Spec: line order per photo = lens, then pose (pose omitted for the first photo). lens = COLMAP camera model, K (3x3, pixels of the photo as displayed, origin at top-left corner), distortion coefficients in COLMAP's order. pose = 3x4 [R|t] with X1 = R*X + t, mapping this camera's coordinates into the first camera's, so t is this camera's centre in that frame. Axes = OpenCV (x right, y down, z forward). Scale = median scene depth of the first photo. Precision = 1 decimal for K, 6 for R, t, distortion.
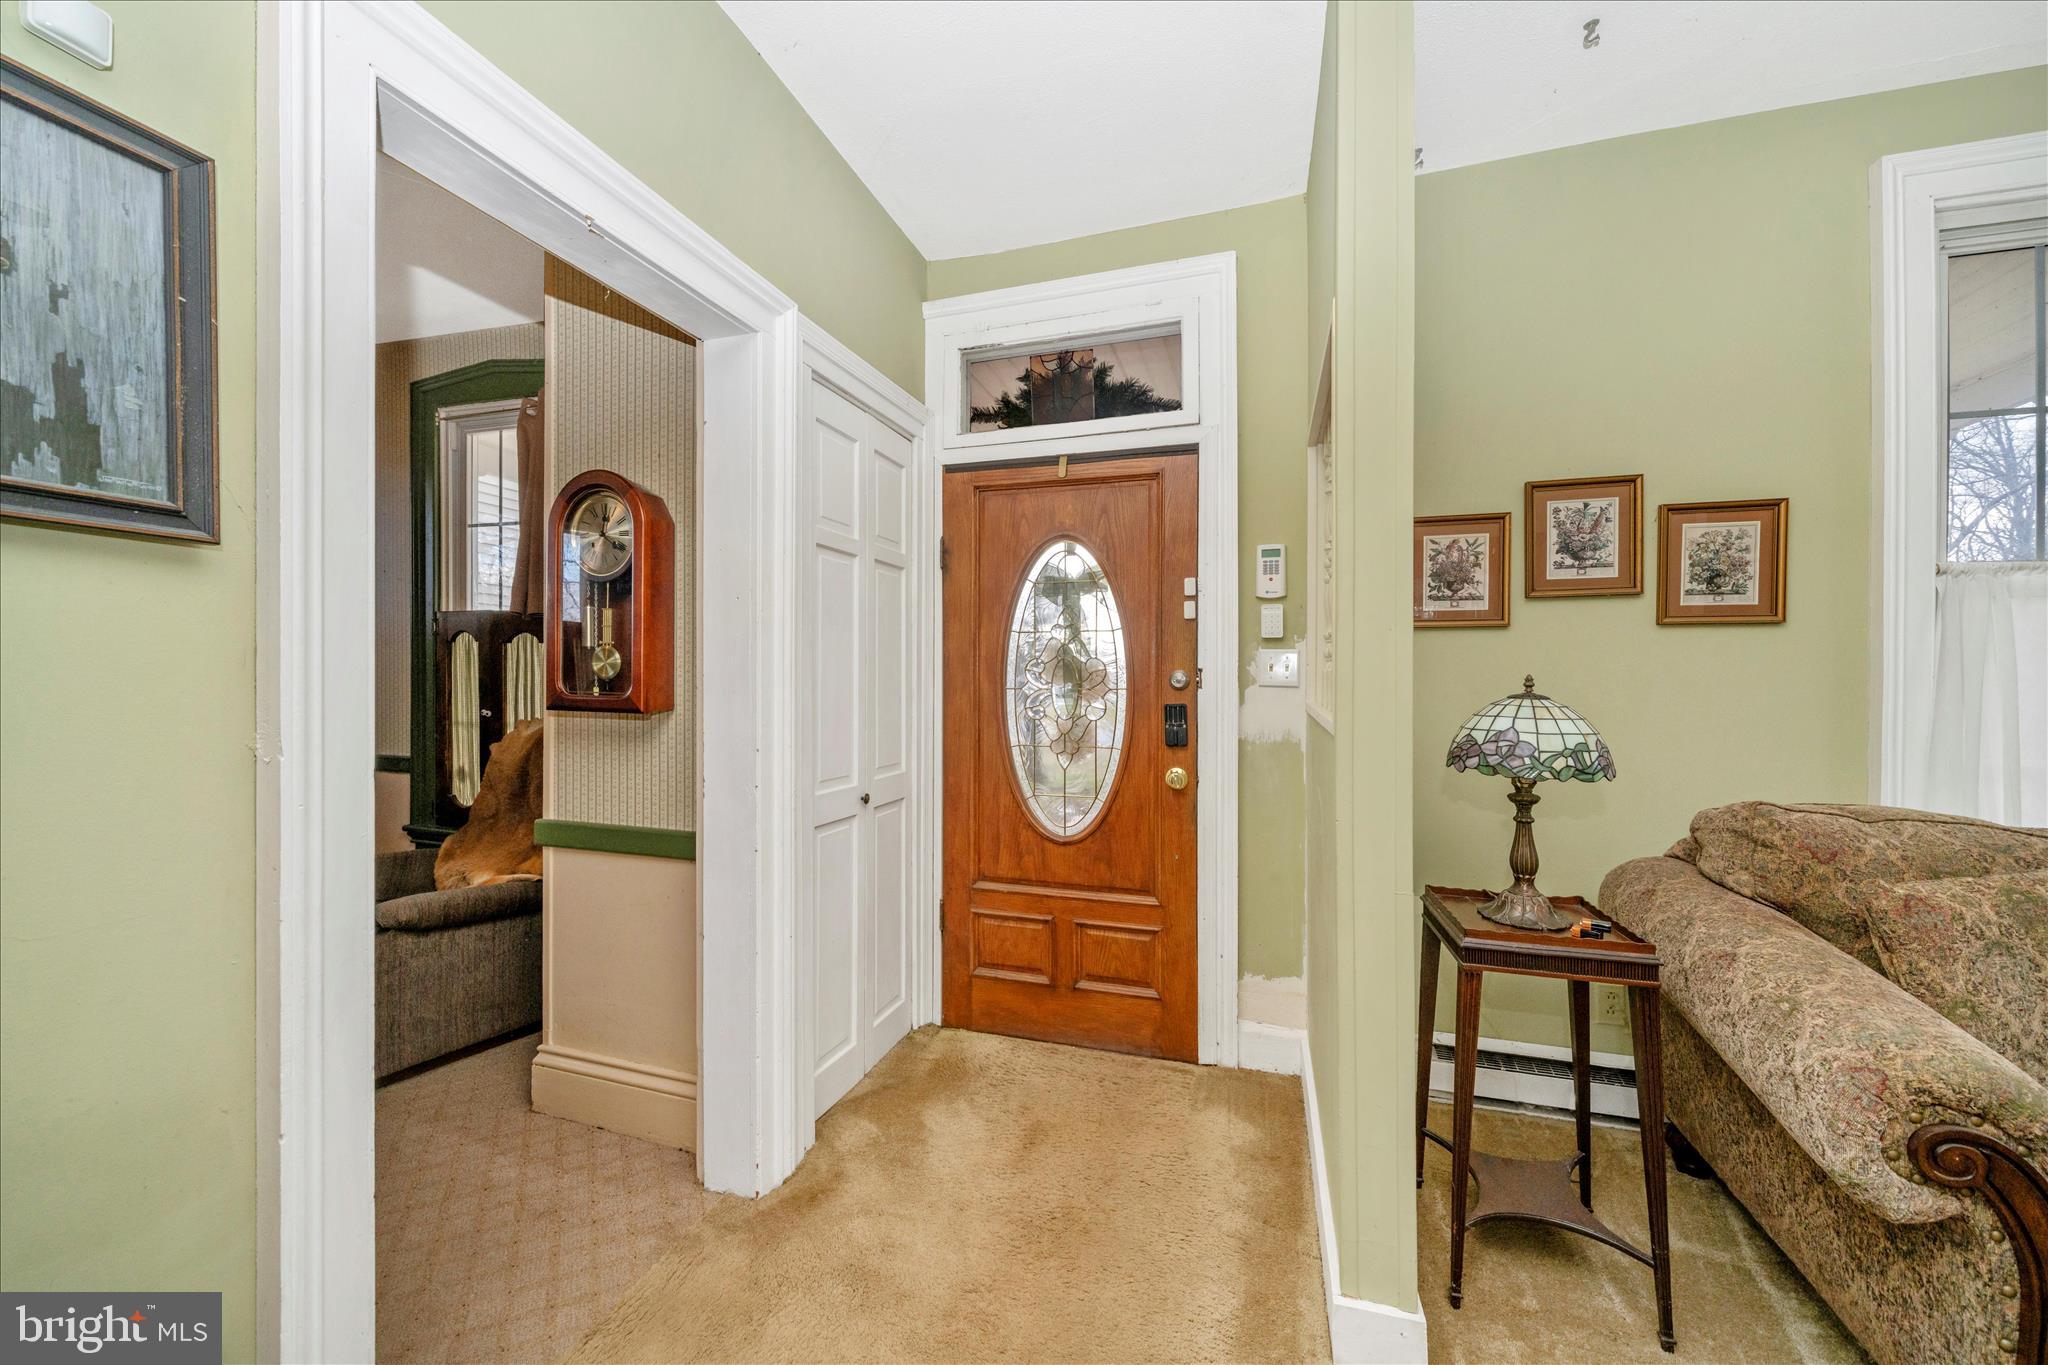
lens RADIAL K [[752.6, 0, 1036.0], [0, 752.6, 683.6], [0, 0, 1]] dist [-0.001031, -0.000586]
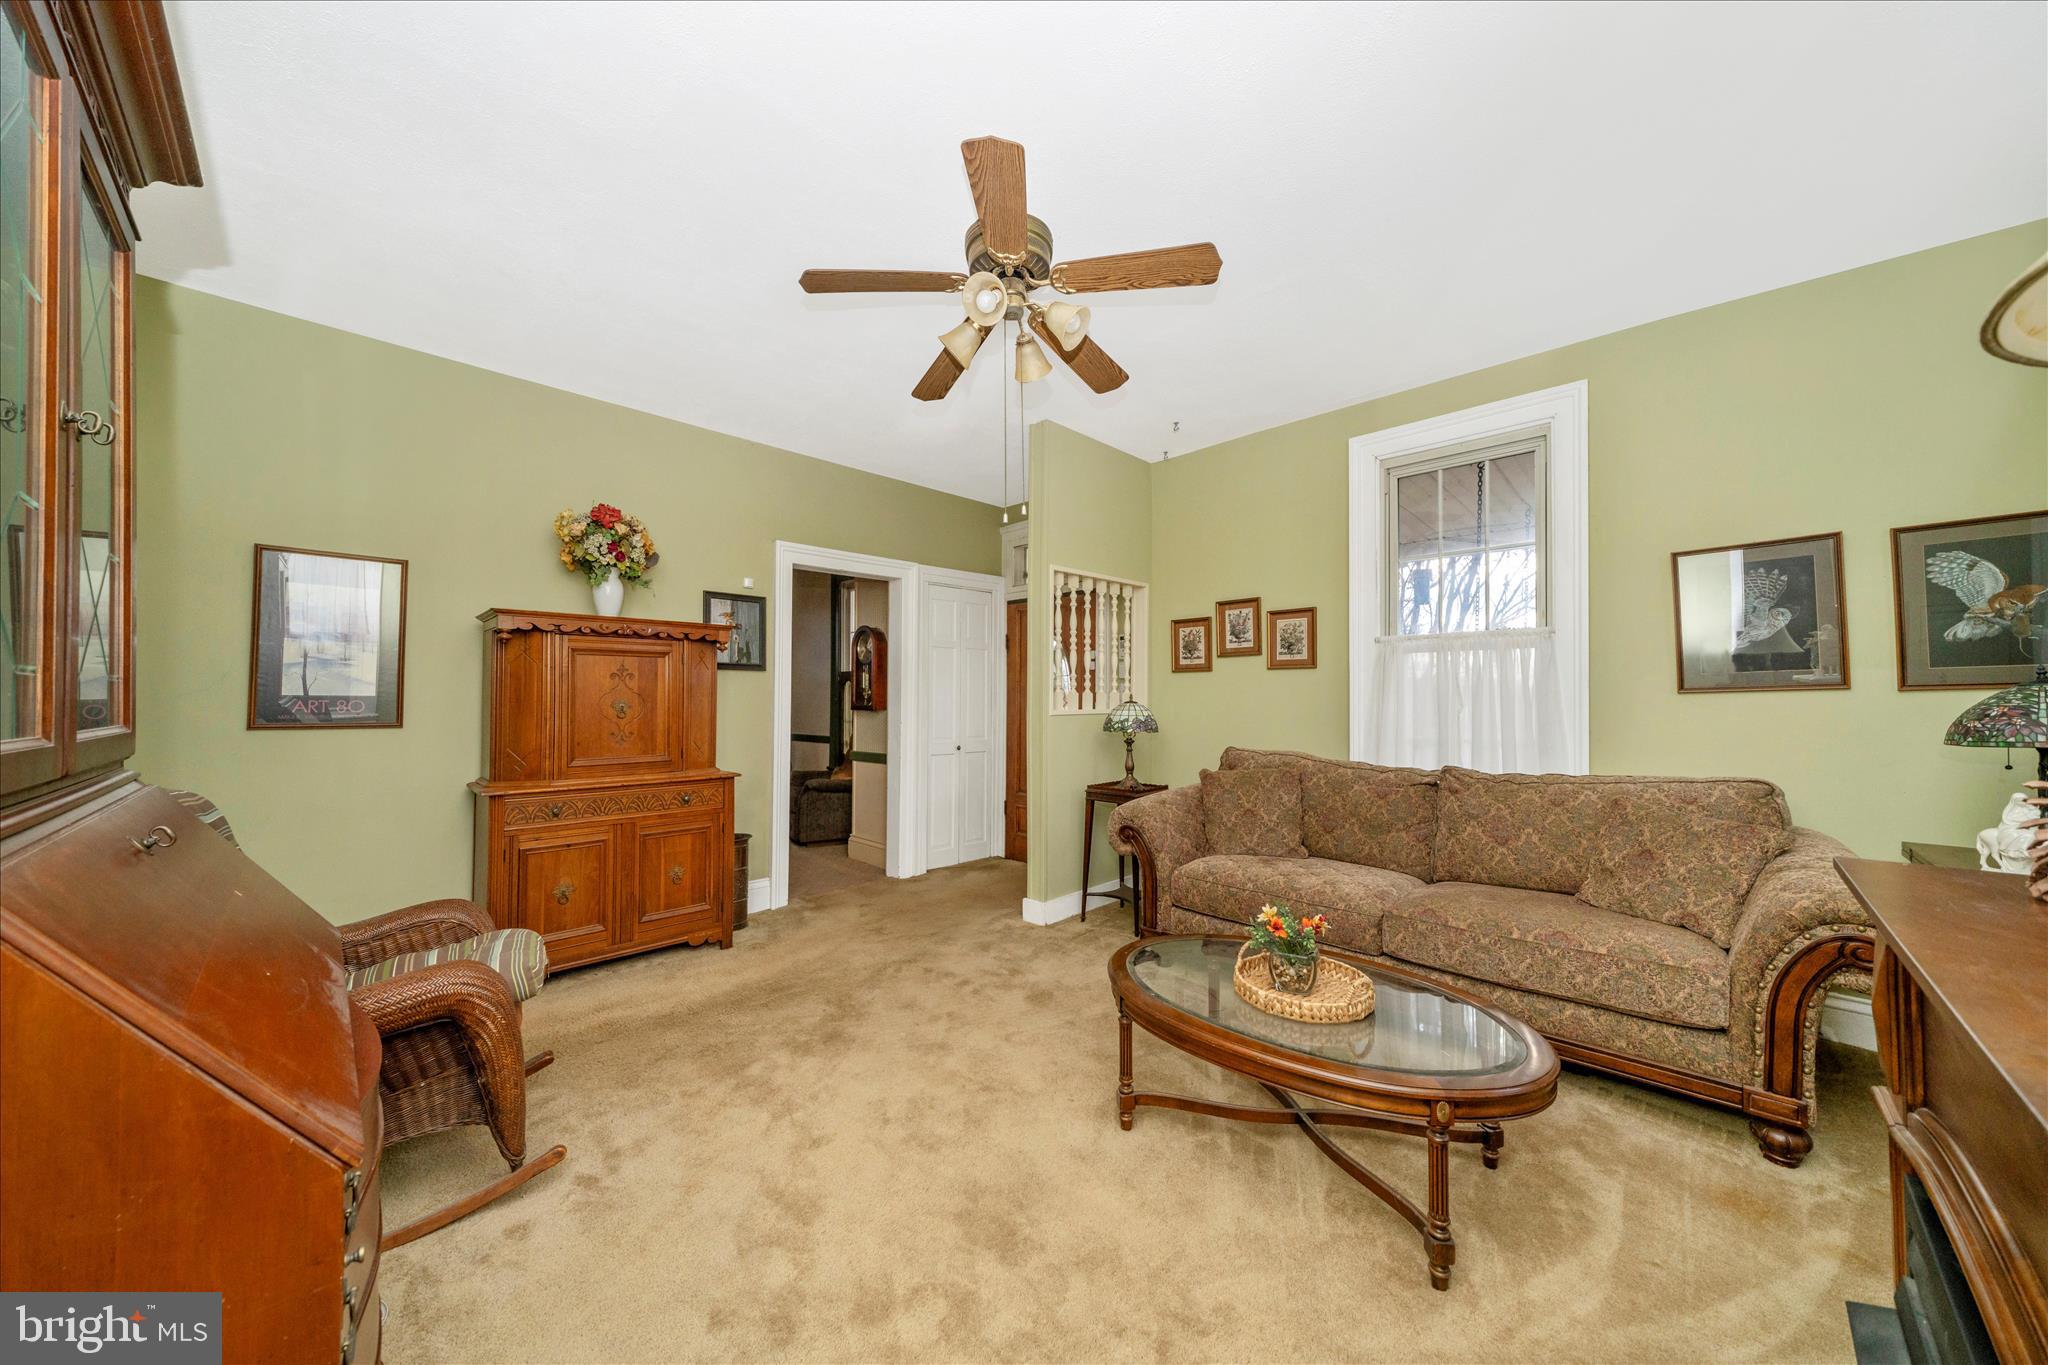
lens RADIAL K [[709.8, 0, 1016.0], [0, 709.8, 695.3], [0, 0, 1]] dist [0.000554, 0.000026]
pose [[0.883525, -0.007953, -0.468316, 1.170774], [-0.000957, 0.999823, -0.018784, 0.031193], [0.468382, 0.017045, 0.883361, -1.079616]]
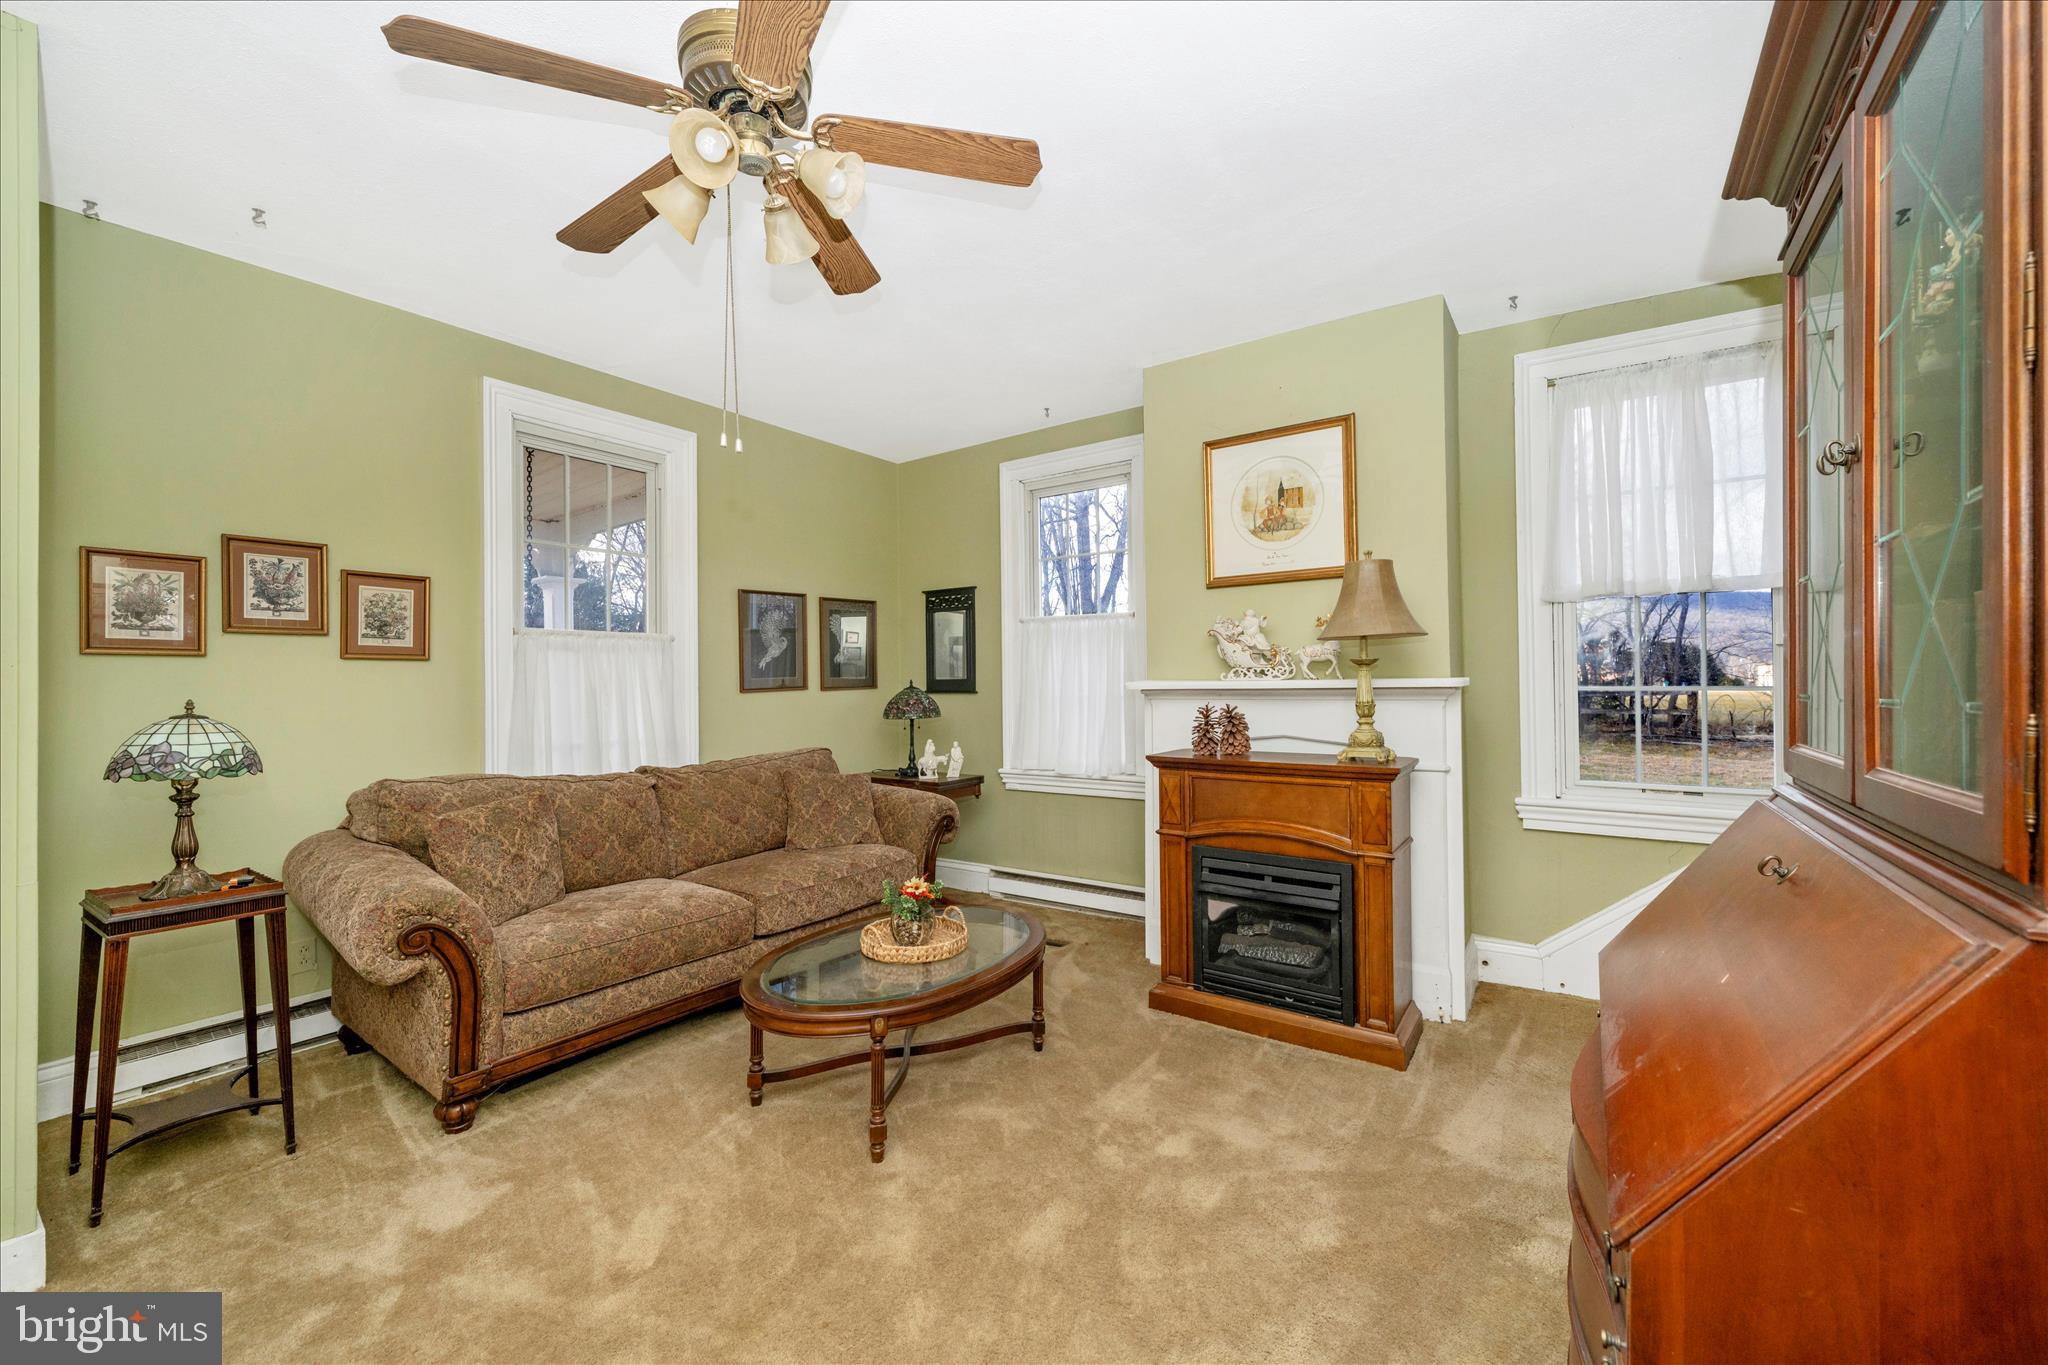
lens RADIAL K [[806.7, 0, 1019.4], [0, 806.7, 667.0], [0, 0, 1]] dist [-0.004030, -0.000018]
pose [[0.310826, 0.014023, 0.950363, -0.164683], [0.021491, 0.999532, -0.021778, -0.005932], [-0.950224, 0.027194, 0.310379, -0.616150]]
